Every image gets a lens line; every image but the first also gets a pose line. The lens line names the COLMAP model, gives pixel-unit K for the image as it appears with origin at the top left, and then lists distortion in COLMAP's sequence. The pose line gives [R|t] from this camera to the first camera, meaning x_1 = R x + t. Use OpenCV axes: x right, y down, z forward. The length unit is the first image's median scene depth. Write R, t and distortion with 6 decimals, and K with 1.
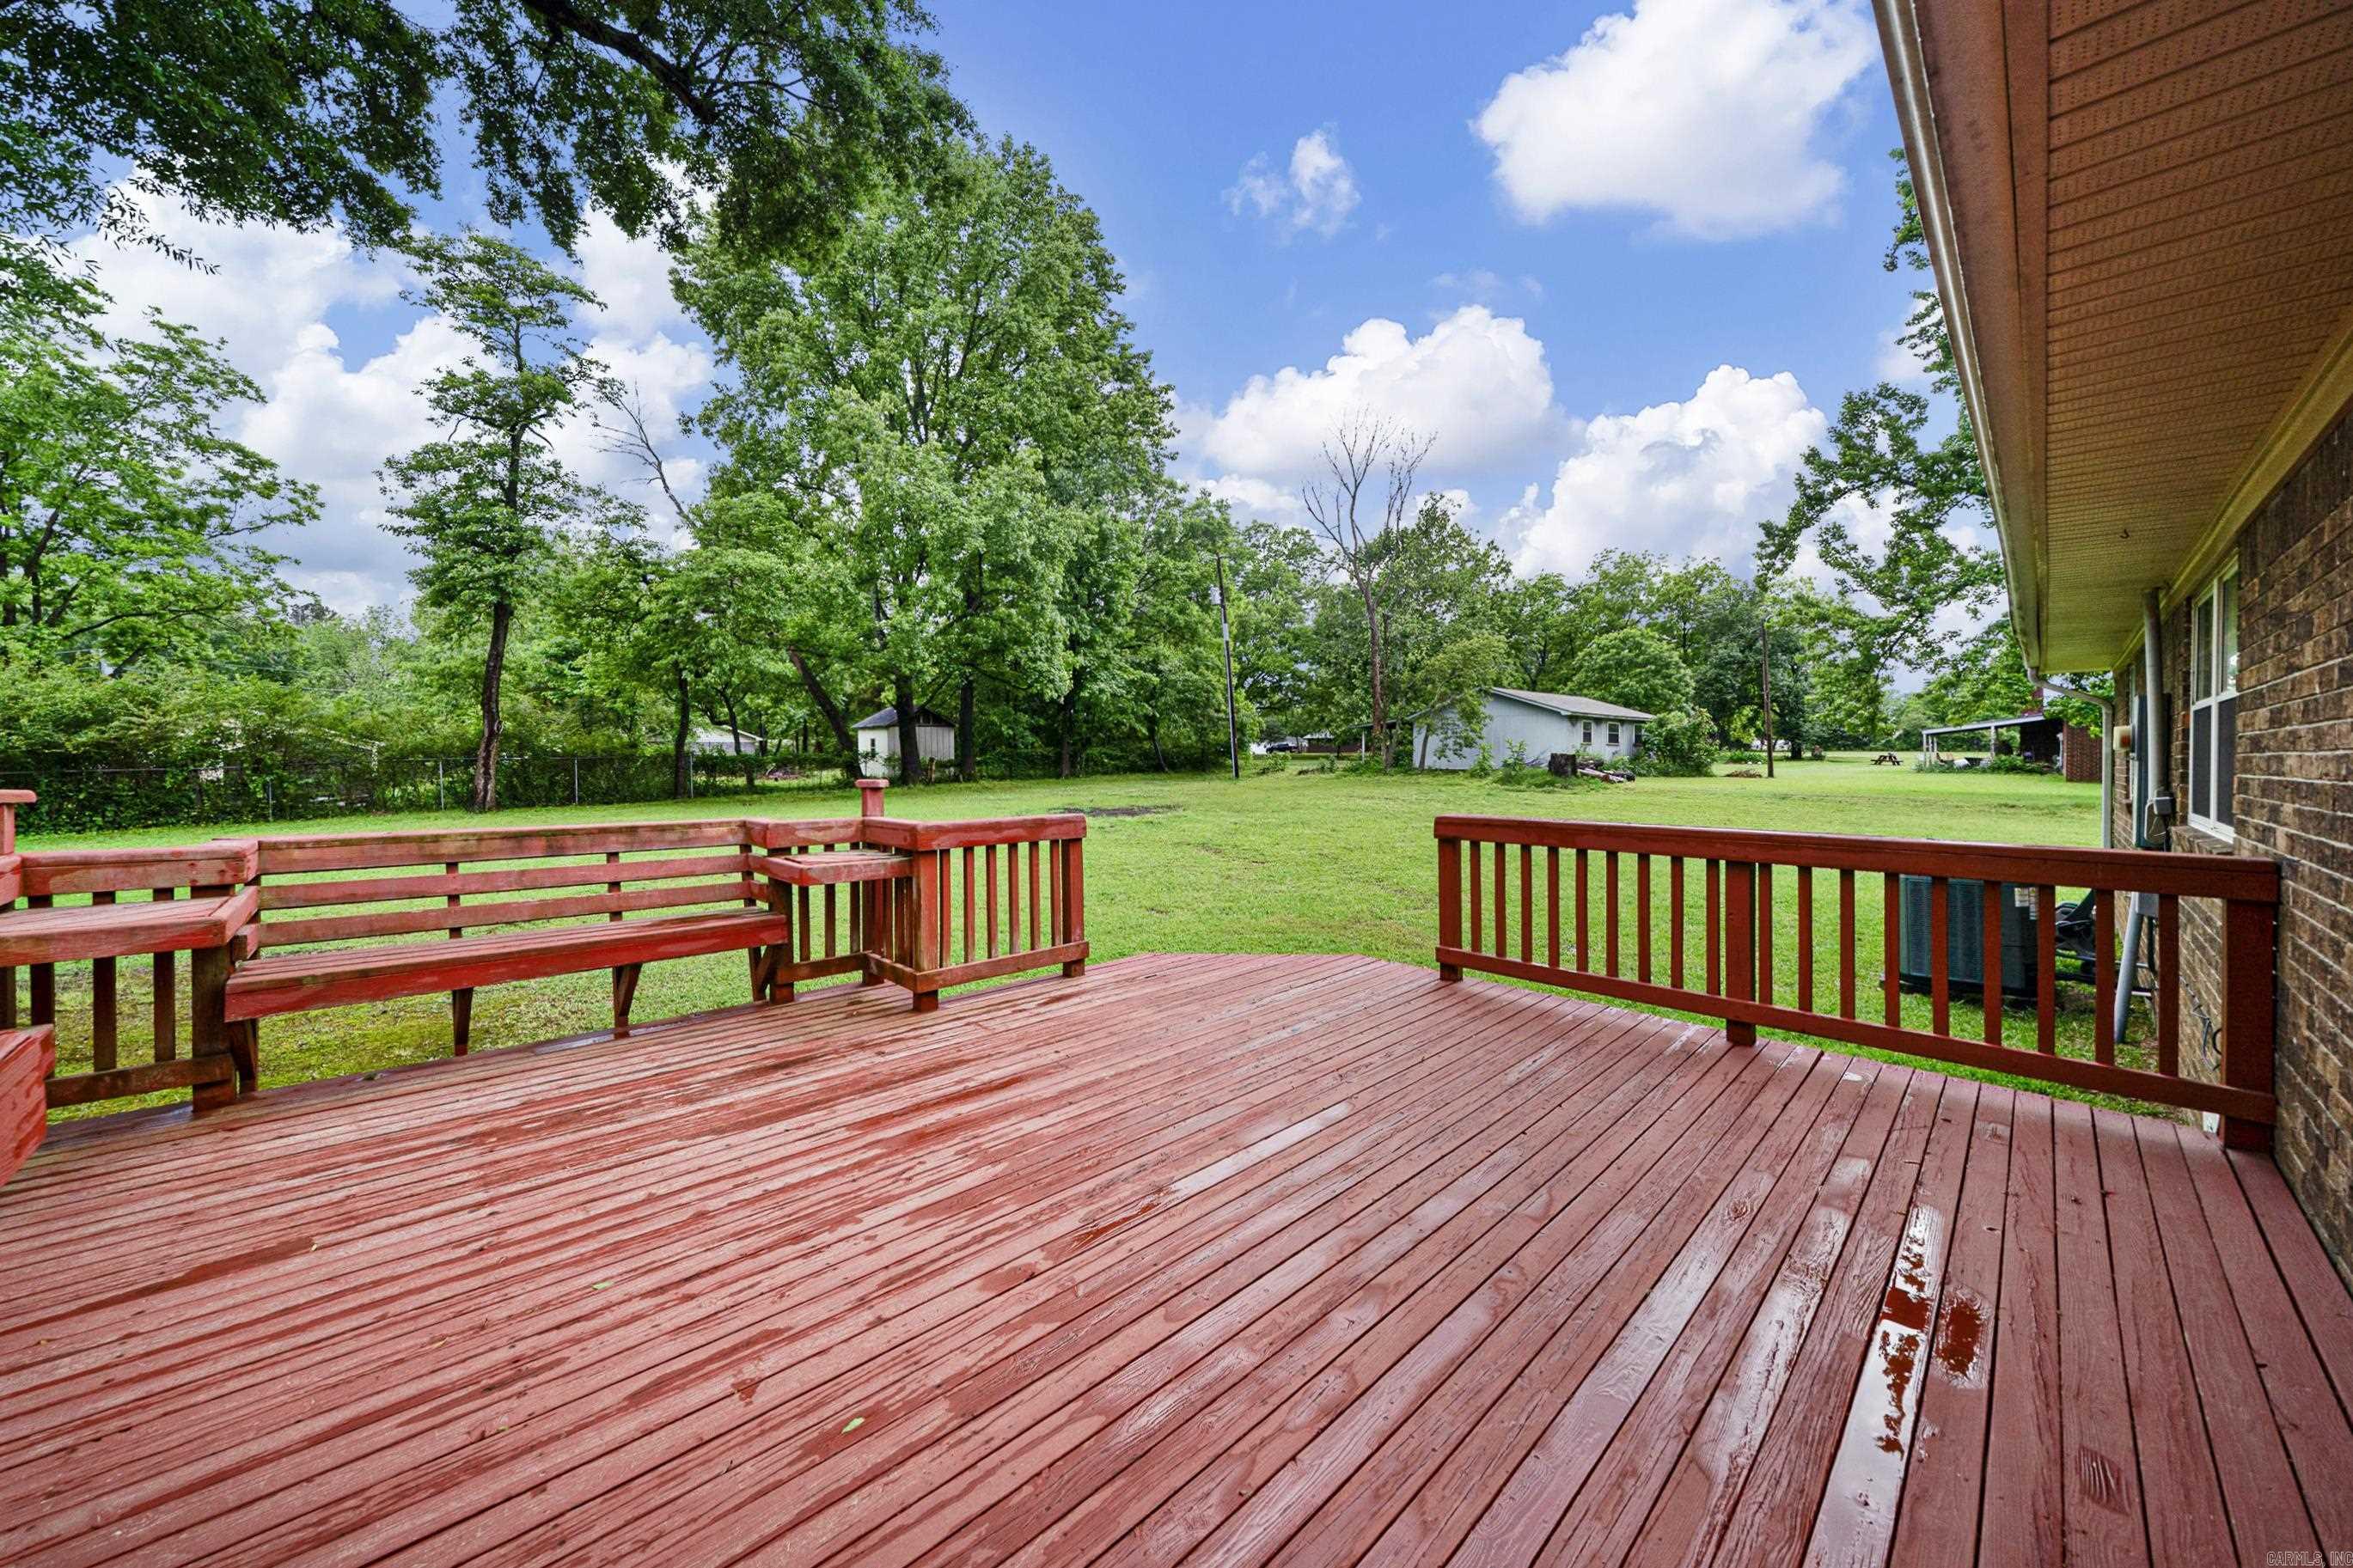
lens RADIAL K [[847.8, 0, 1169.7], [0, 847.8, 765.8], [0, 0, 1]] dist [-0.009821, 0.001044]
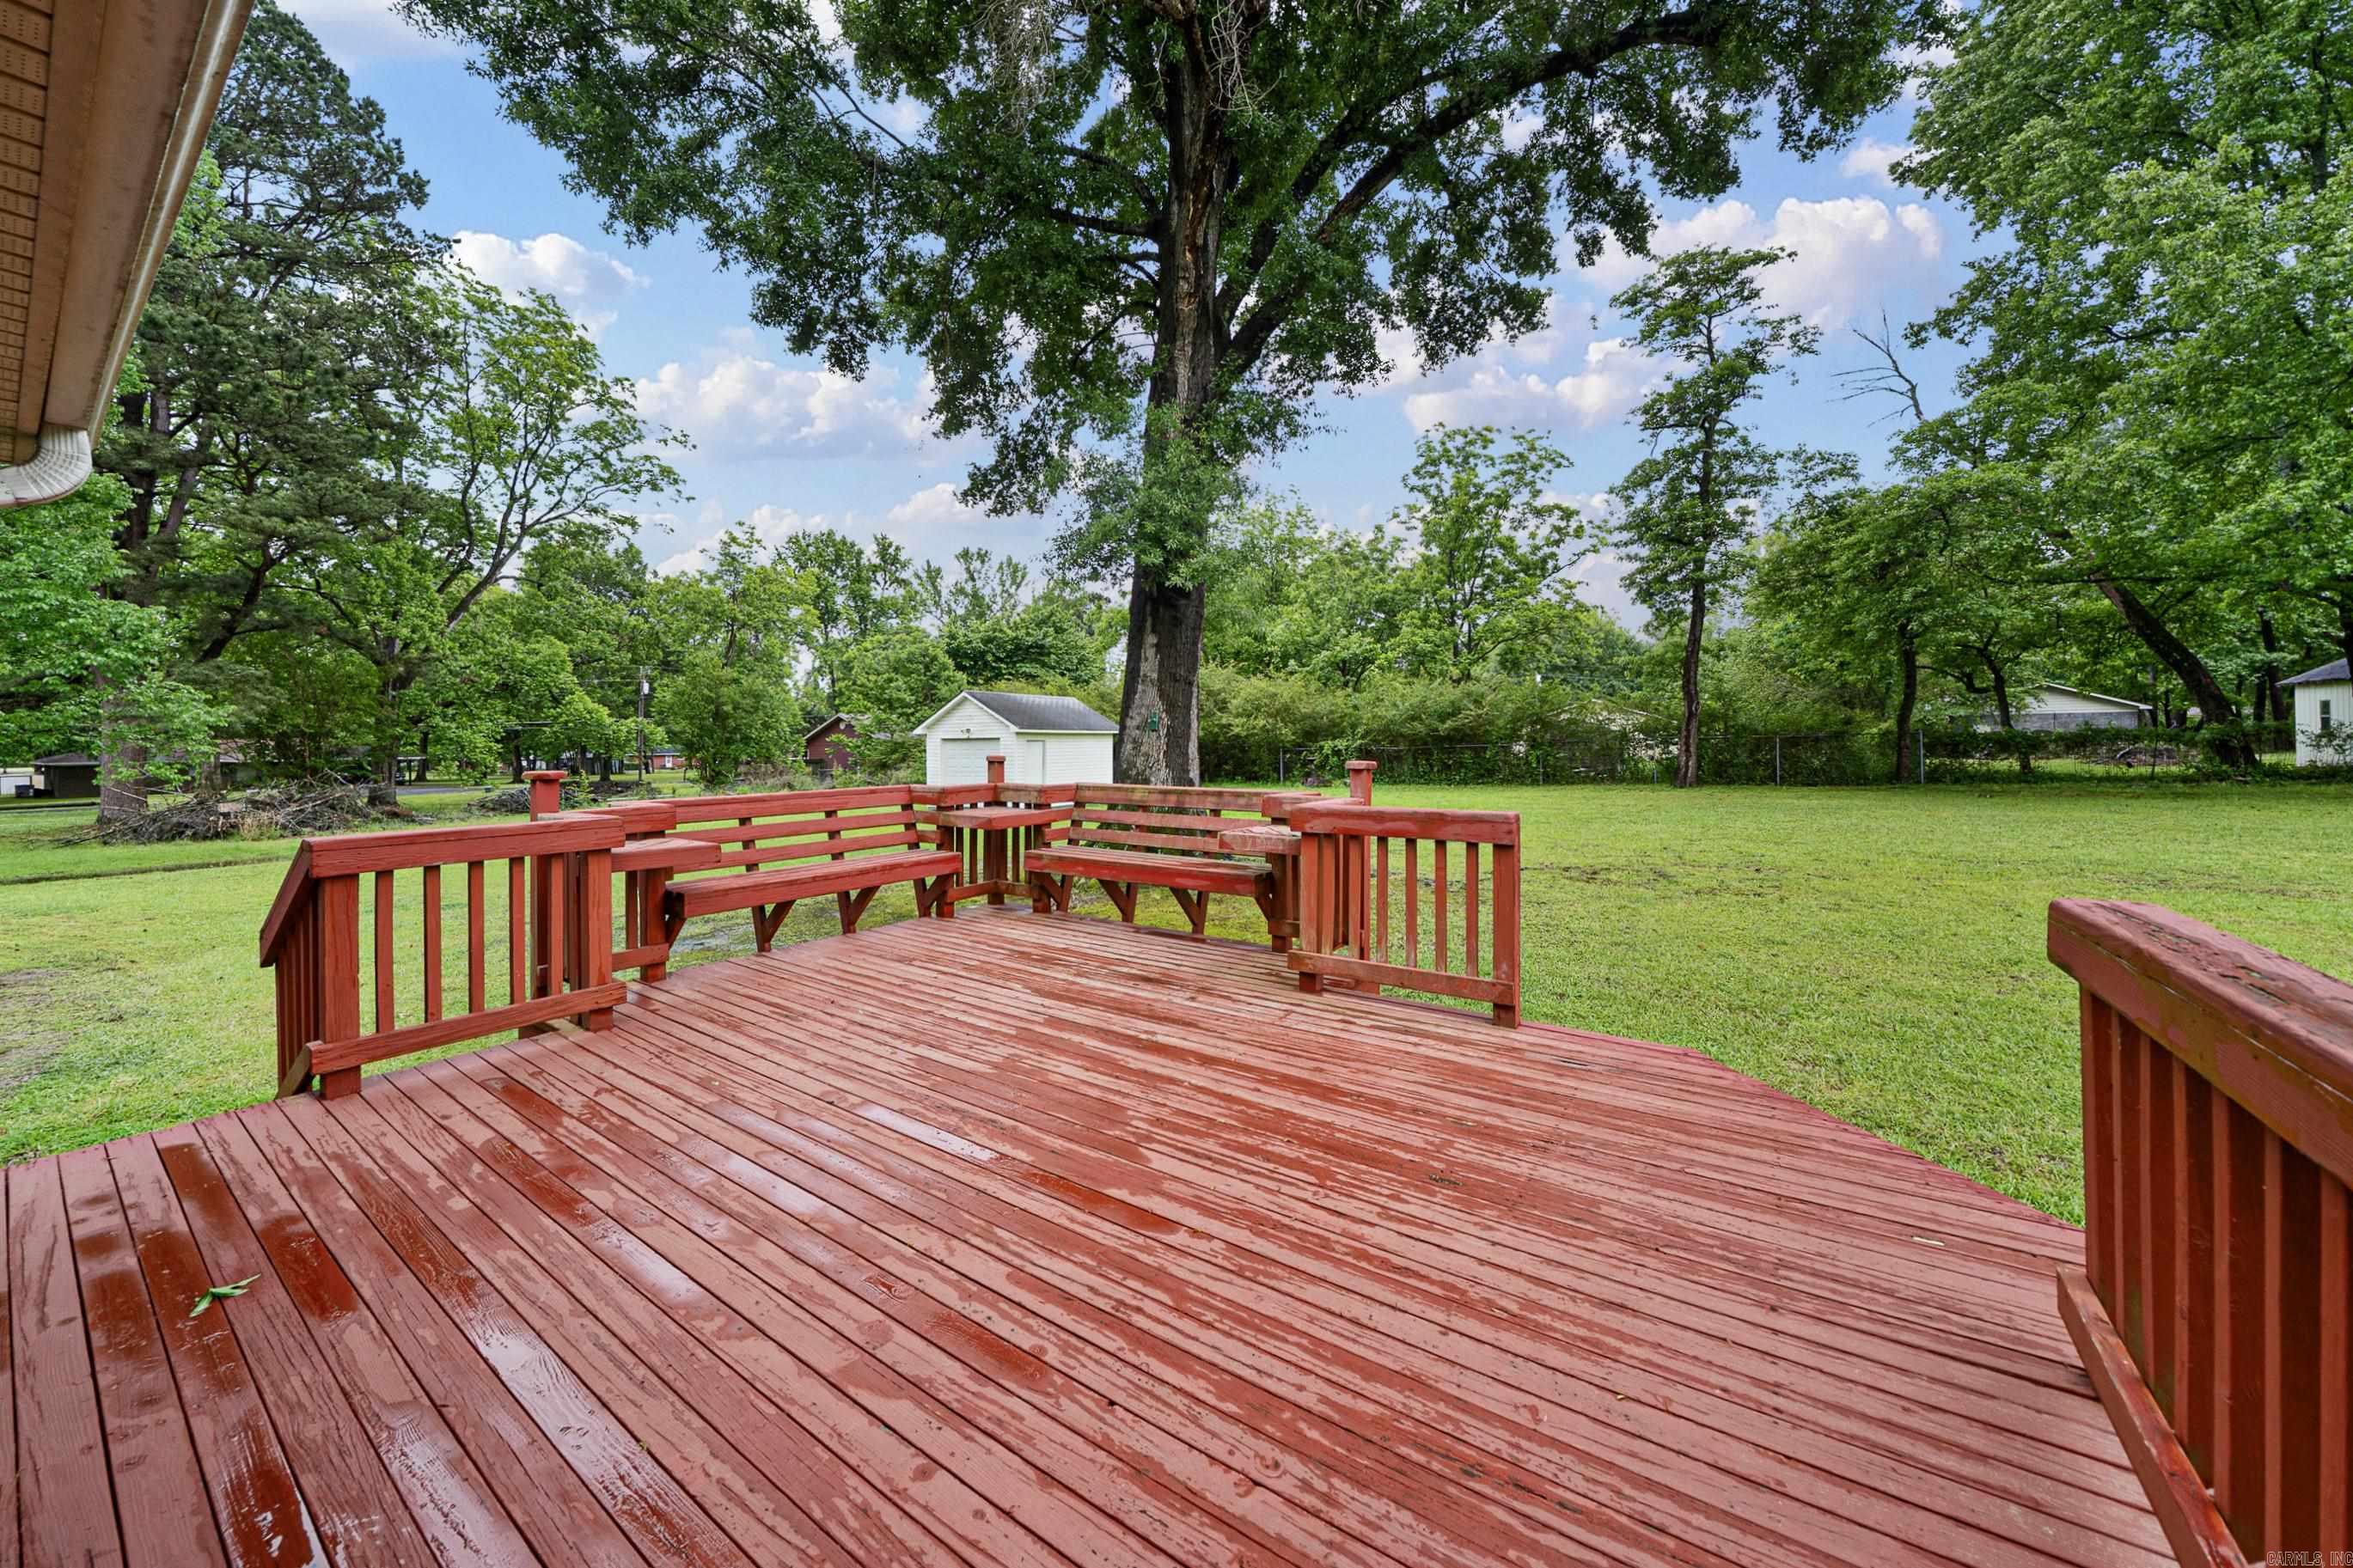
lens RADIAL K [[847.8, 0, 1141.0], [0, 847.8, 747.6], [0, 0, 1]] dist [-0.009821, 0.001044]
pose [[0.172248, 0.007492, -0.985025, 0.512917], [-0.002016, 0.999972, 0.007253, -0.006026], [0.985052, 0.000737, 0.172258, 0.483287]]
